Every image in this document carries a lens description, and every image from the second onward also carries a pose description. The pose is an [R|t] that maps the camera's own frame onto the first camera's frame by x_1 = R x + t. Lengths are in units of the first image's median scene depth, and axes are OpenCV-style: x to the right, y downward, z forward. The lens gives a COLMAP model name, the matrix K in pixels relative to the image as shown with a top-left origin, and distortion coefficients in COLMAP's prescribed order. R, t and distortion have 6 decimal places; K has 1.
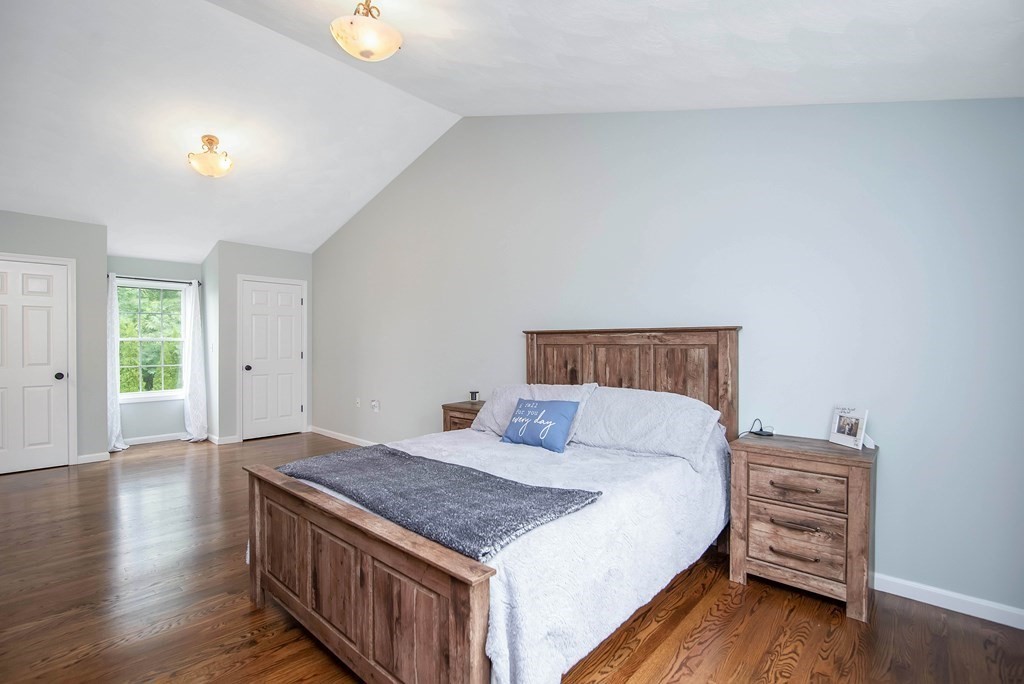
lens RADIAL K [[487.3, 0, 512.0], [0, 487.3, 342.0], [0, 0, 1]] dist [-0.000395, -0.000180]
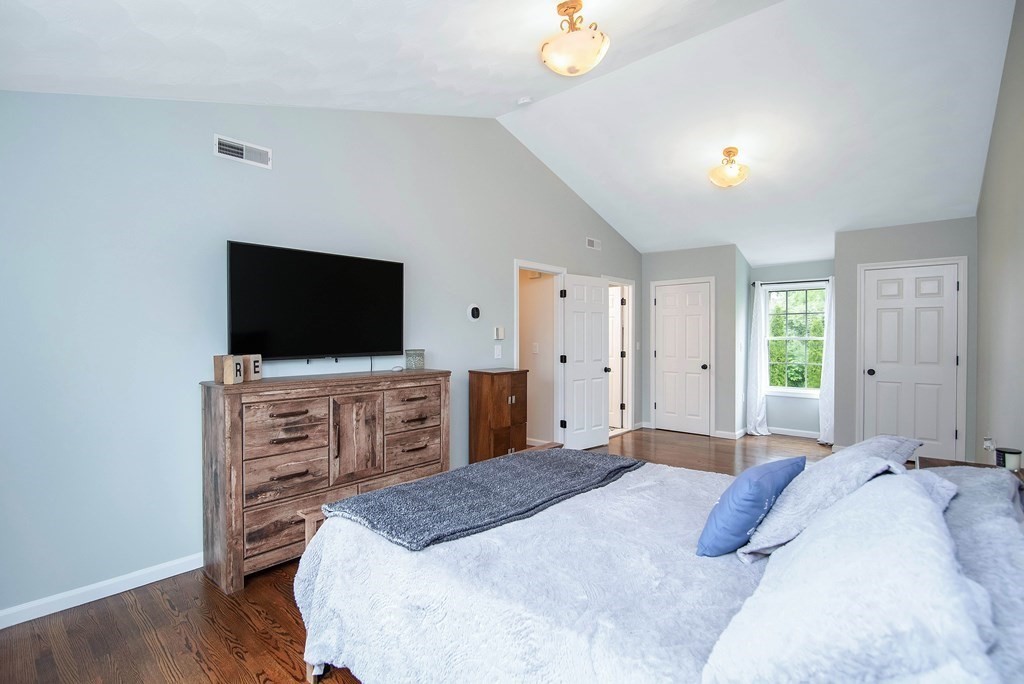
lens RADIAL K [[487.3, 0, 512.0], [0, 487.3, 342.0], [0, 0, 1]] dist [-0.000395, -0.000180]
pose [[0.040287, 0.005709, -0.999172, 0.292386], [-0.003244, 0.999979, 0.005583, -0.002175], [0.999183, 0.003016, 0.040305, 0.343634]]
